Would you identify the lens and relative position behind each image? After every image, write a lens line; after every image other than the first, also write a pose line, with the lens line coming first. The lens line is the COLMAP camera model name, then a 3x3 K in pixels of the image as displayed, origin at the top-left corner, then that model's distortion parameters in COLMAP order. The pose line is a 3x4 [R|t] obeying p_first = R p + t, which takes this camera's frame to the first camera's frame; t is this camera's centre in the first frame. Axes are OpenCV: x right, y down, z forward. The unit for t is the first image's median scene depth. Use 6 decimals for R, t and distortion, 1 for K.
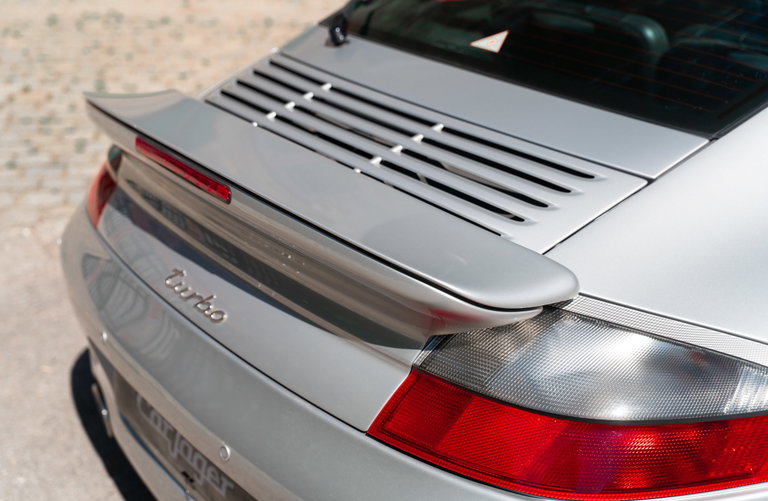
lens RADIAL K [[1071.0, 0, 379.1], [0, 1071.0, 244.6], [0, 0, 1]] dist [0.032407, 0.000000]
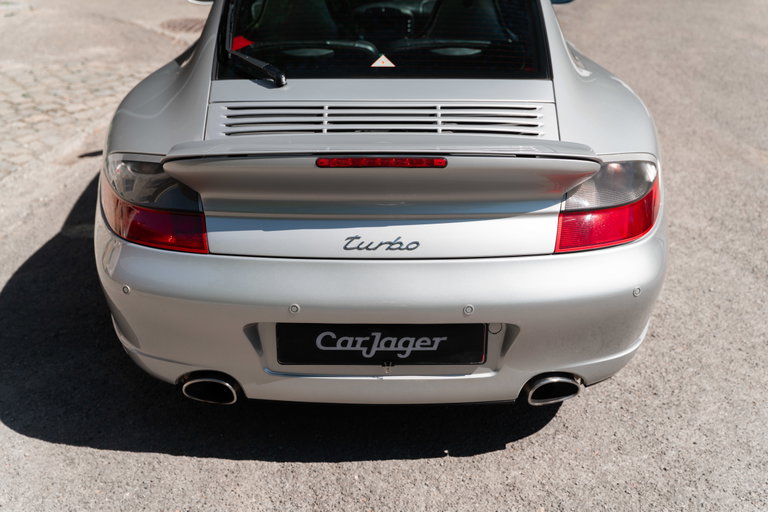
lens RADIAL K [[804.9, 0, 389.9], [0, 804.9, 252.8], [0, 0, 1]] dist [0.020646, 0.000000]
pose [[0.591754, -0.337853, 0.731903, -1.134744], [0.314159, 0.932803, 0.176588, -0.158989], [-0.742382, 0.125437, 0.658130, 0.234709]]
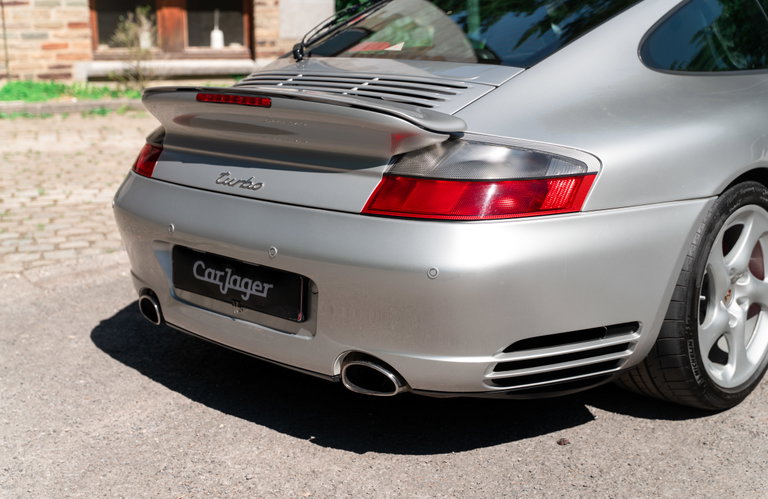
lens RADIAL K [[1071.0, 0, 381.9], [0, 1071.0, 249.4], [0, 0, 1]] dist [0.032407, 0.000000]
pose [[0.986337, -0.055419, 0.155137, -0.238912], [0.082119, 0.981776, -0.171382, 0.499937], [-0.142812, 0.181780, 0.972914, -0.700446]]
